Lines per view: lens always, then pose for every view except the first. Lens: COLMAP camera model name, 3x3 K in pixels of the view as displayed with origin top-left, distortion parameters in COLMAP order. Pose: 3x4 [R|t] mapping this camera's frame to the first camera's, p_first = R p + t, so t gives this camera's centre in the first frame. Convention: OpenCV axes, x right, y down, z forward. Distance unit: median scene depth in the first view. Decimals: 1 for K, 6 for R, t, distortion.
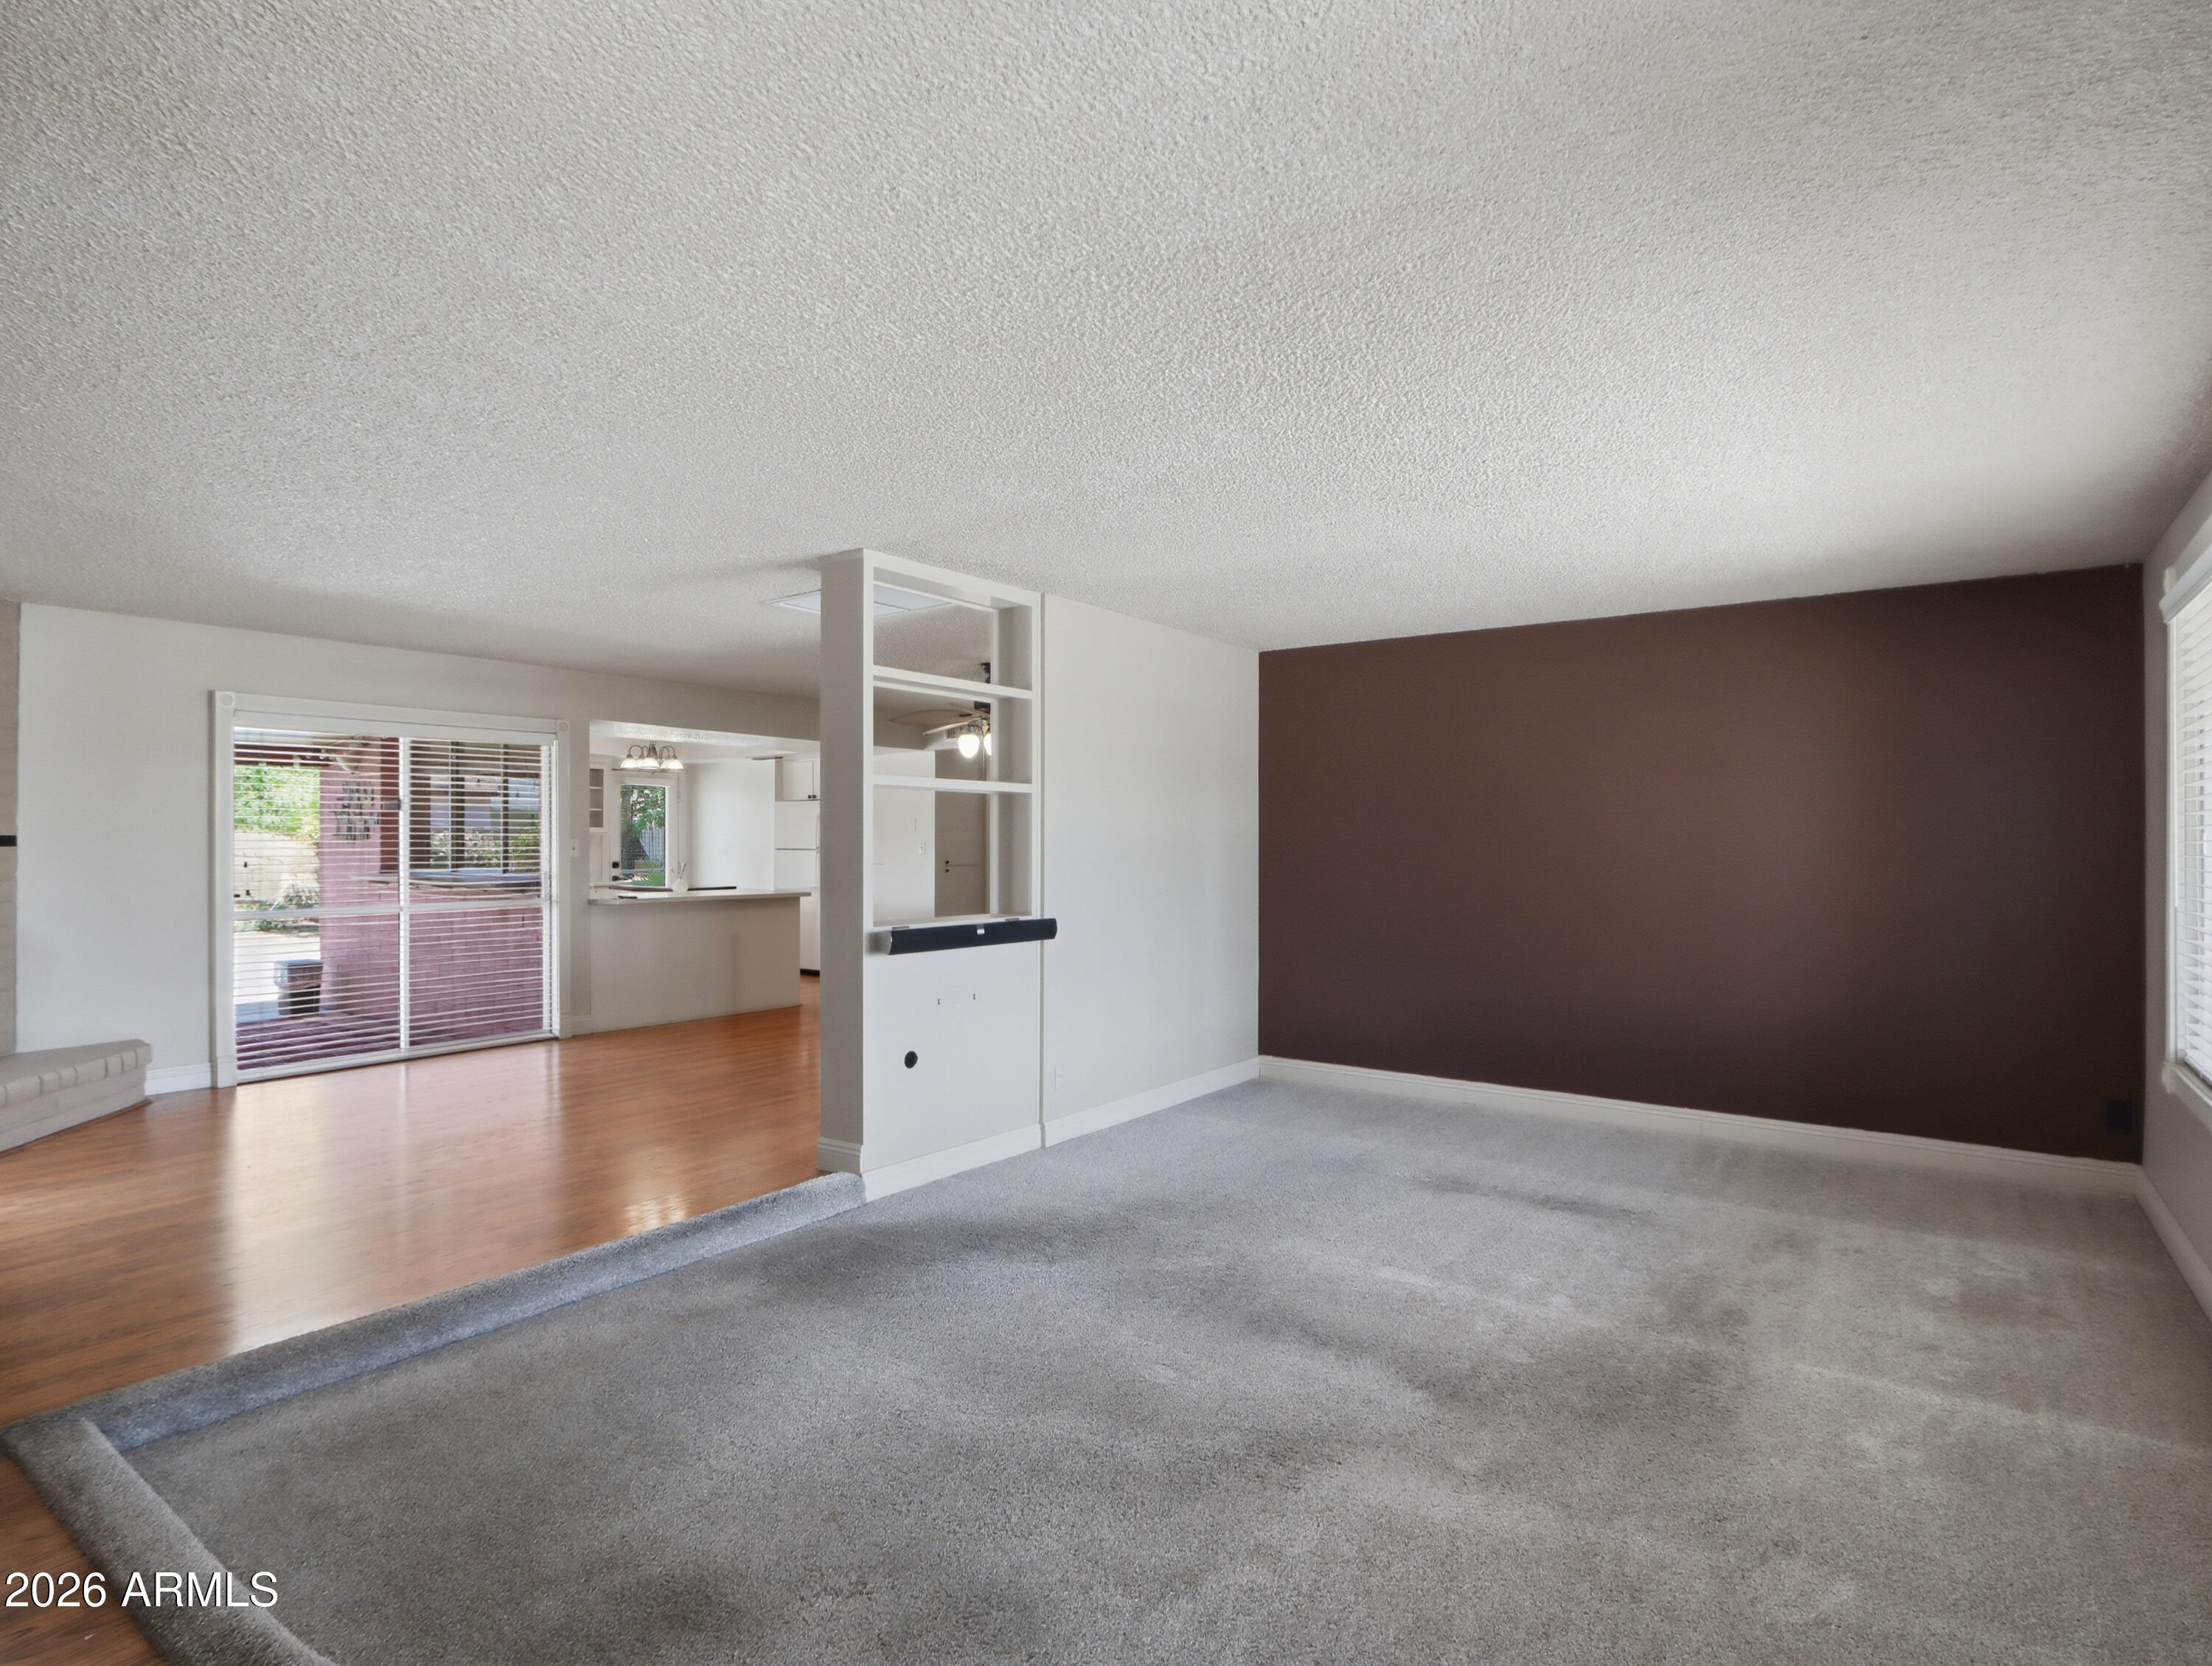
lens RADIAL K [[1137.8, 0, 1092.0], [0, 1137.8, 823.9], [0, 0, 1]] dist [-0.022678, 0.001953]
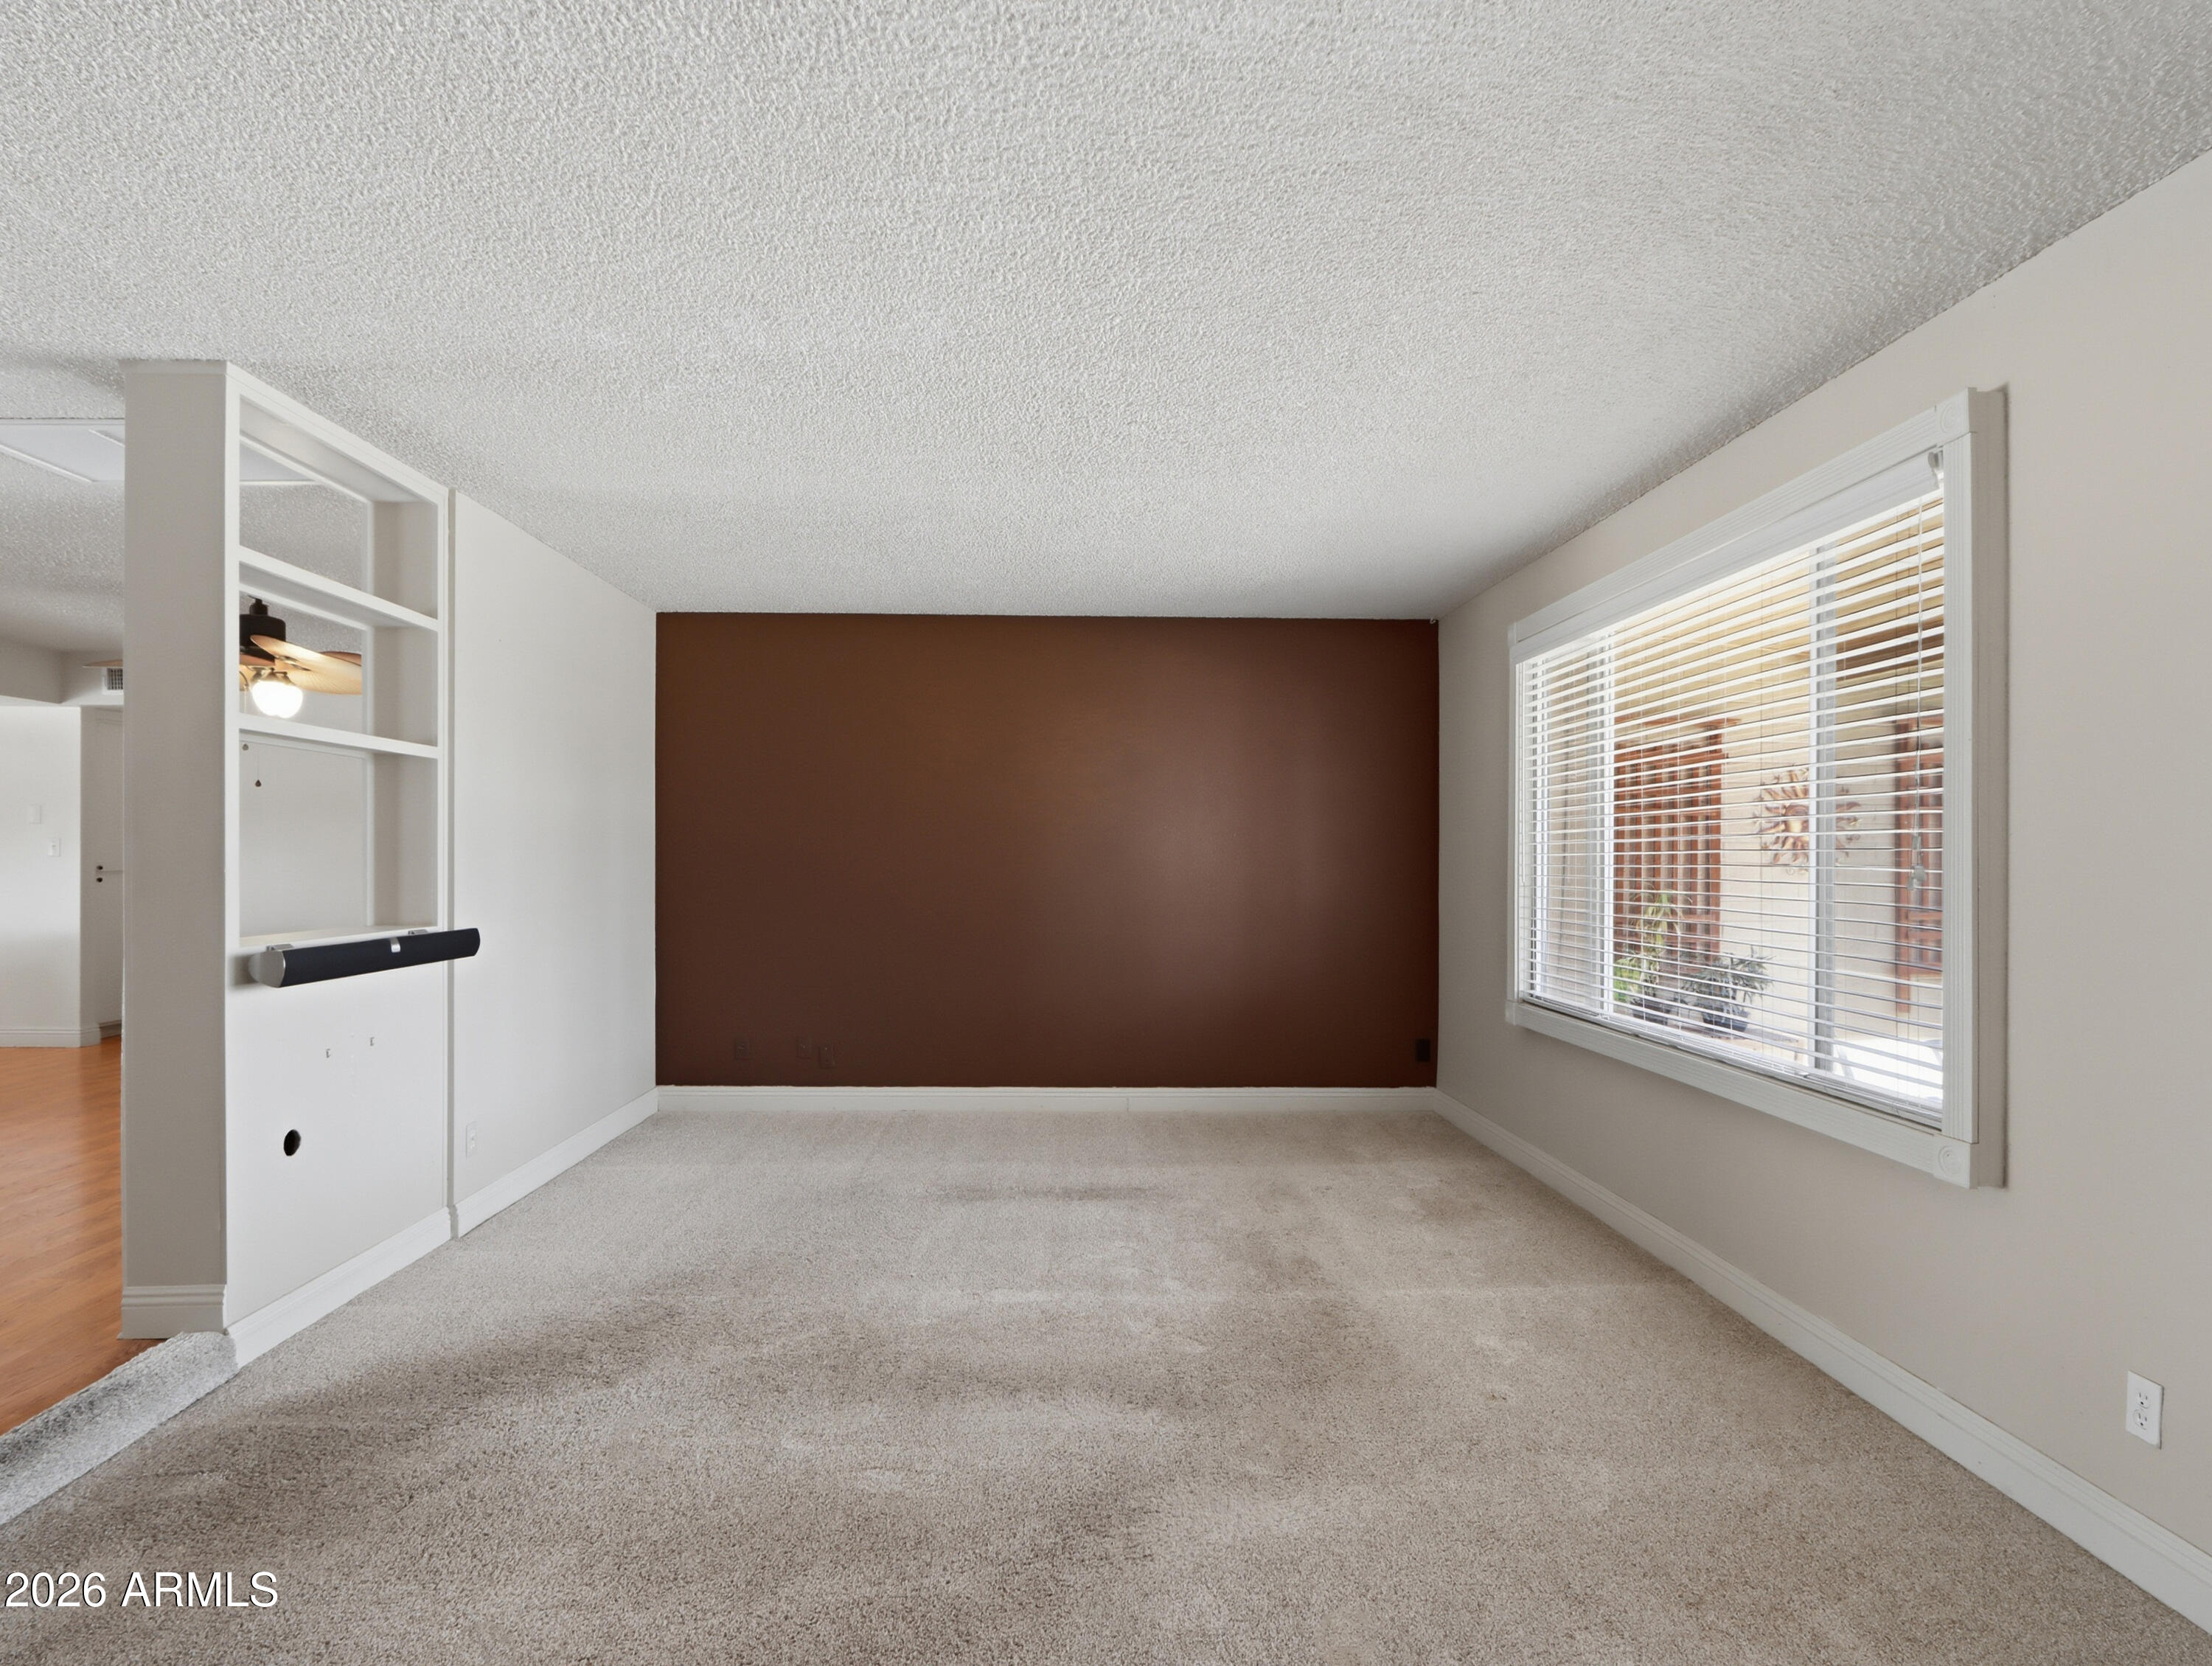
lens RADIAL K [[1182.2, 0, 1099.5], [0, 1182.2, 835.2], [0, 0, 1]] dist [-0.024547, 0.002095]
pose [[0.792414, 0.009350, 0.609911, -0.215154], [-0.010305, 0.999945, -0.001942, 0.023721], [-0.609896, -0.004746, 0.792467, 0.174290]]
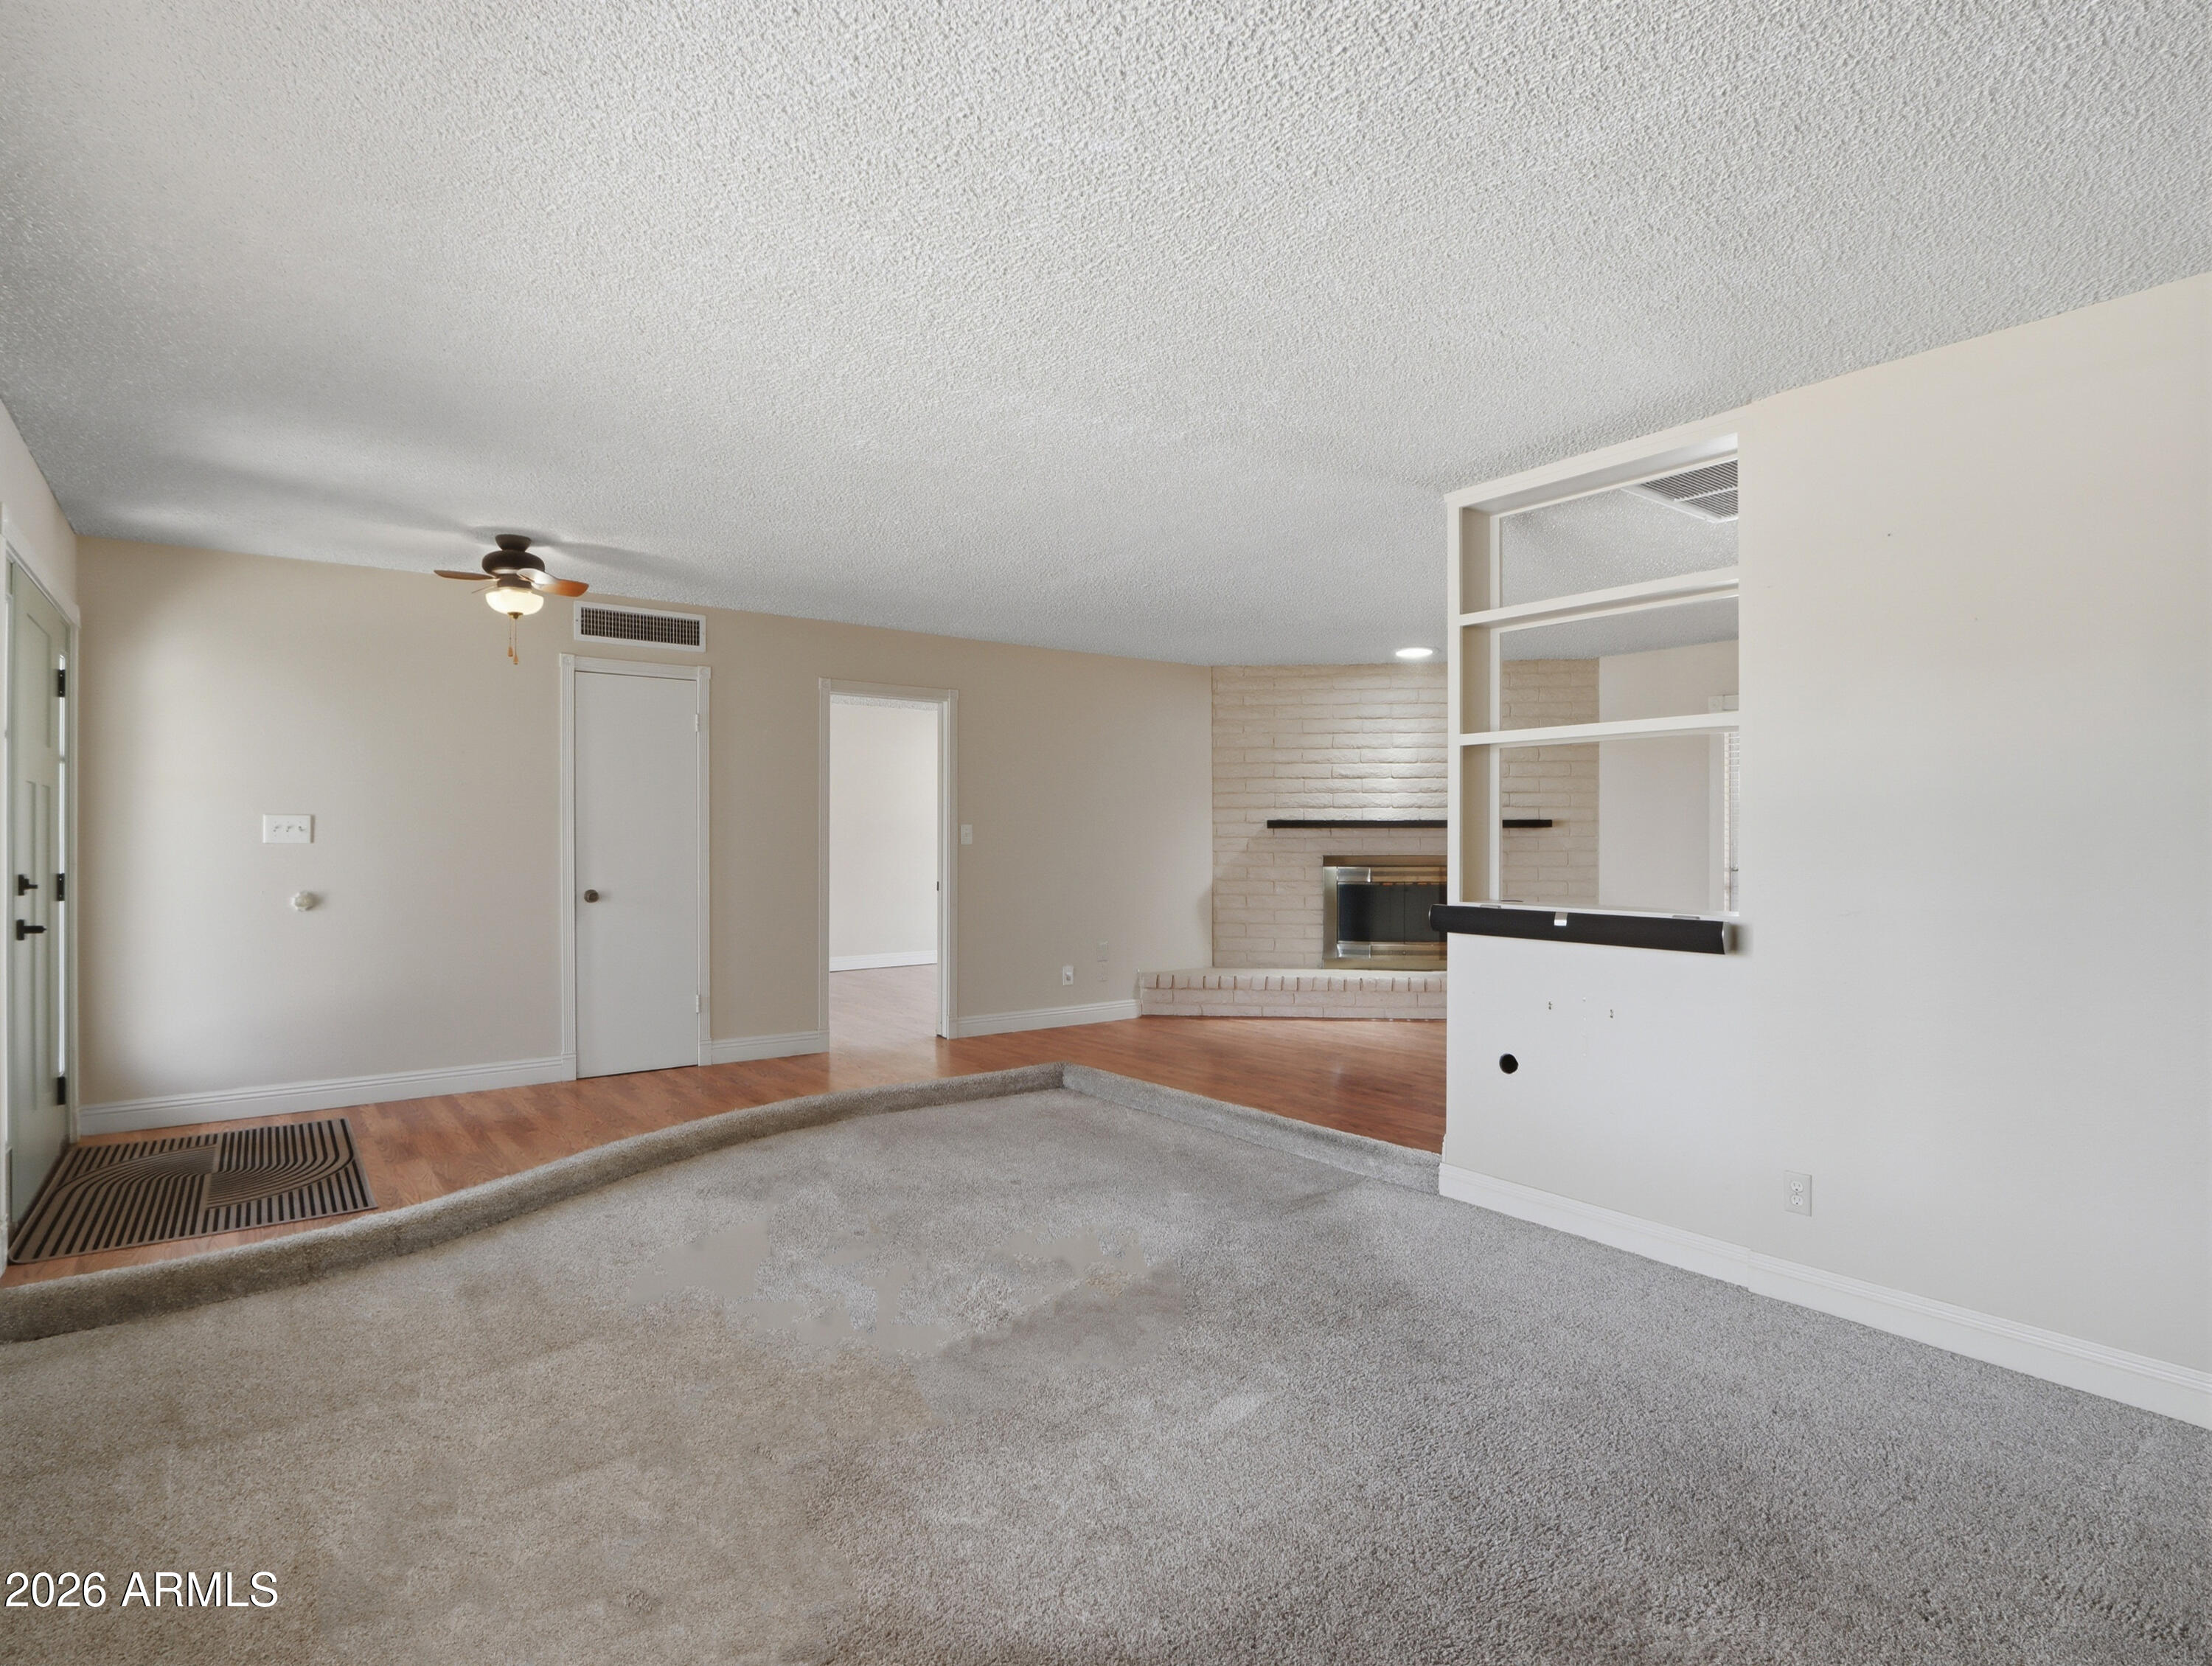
lens RADIAL K [[1182.2, 0, 1099.5], [0, 1182.2, 835.2], [0, 0, 1]] dist [-0.024547, 0.002095]
pose [[-0.283245, -0.005336, -0.959033, 0.815206], [0.011737, 0.999890, -0.009030, 0.043553], [0.958976, -0.013814, -0.283151, 1.013935]]
